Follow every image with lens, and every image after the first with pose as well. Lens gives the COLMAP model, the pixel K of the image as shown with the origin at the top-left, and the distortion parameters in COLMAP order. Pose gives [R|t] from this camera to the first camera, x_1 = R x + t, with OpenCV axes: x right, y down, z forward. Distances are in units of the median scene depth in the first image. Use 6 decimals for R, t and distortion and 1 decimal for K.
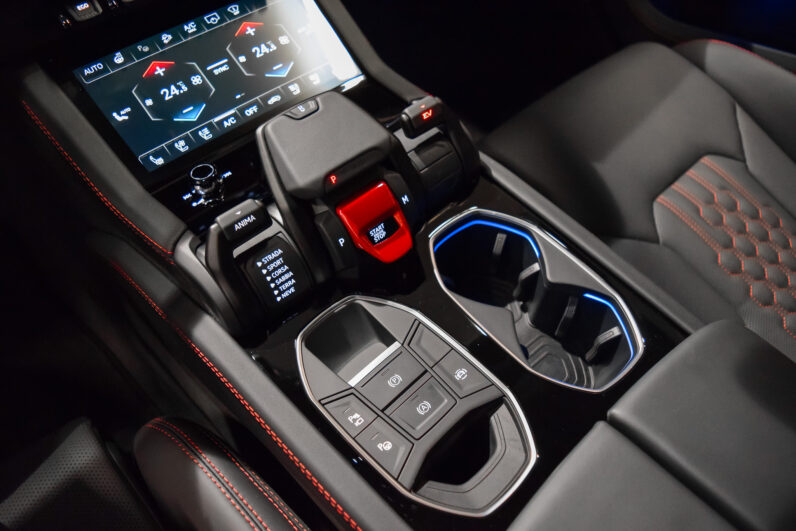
lens RADIAL K [[622.9, 0, 398.0], [0, 622.9, 265.5], [0, 0, 1]] dist [-0.086567, 0.006594]
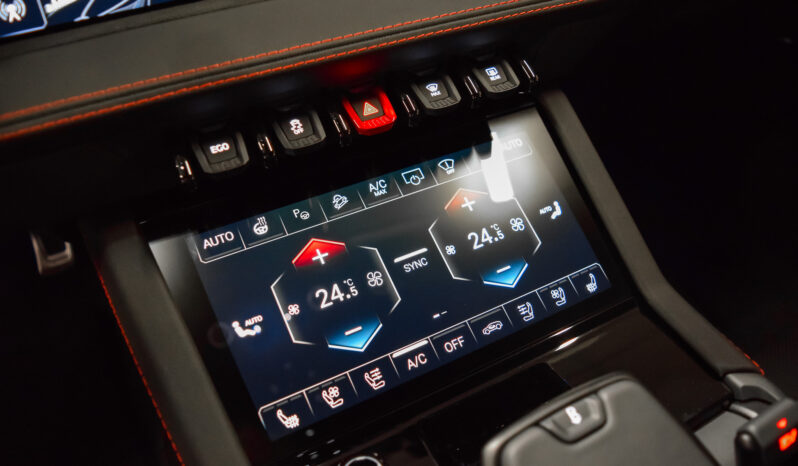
lens RADIAL K [[632.8, 0, 399.0], [0, 632.8, 233.0], [0, 0, 1]] dist [-0.074138, 0.001306]
pose [[0.969500, 0.156545, -0.188581, -0.196438], [-0.185683, 0.971361, -0.148253, -0.262290], [0.159972, 0.178748, 0.970803, 0.386896]]
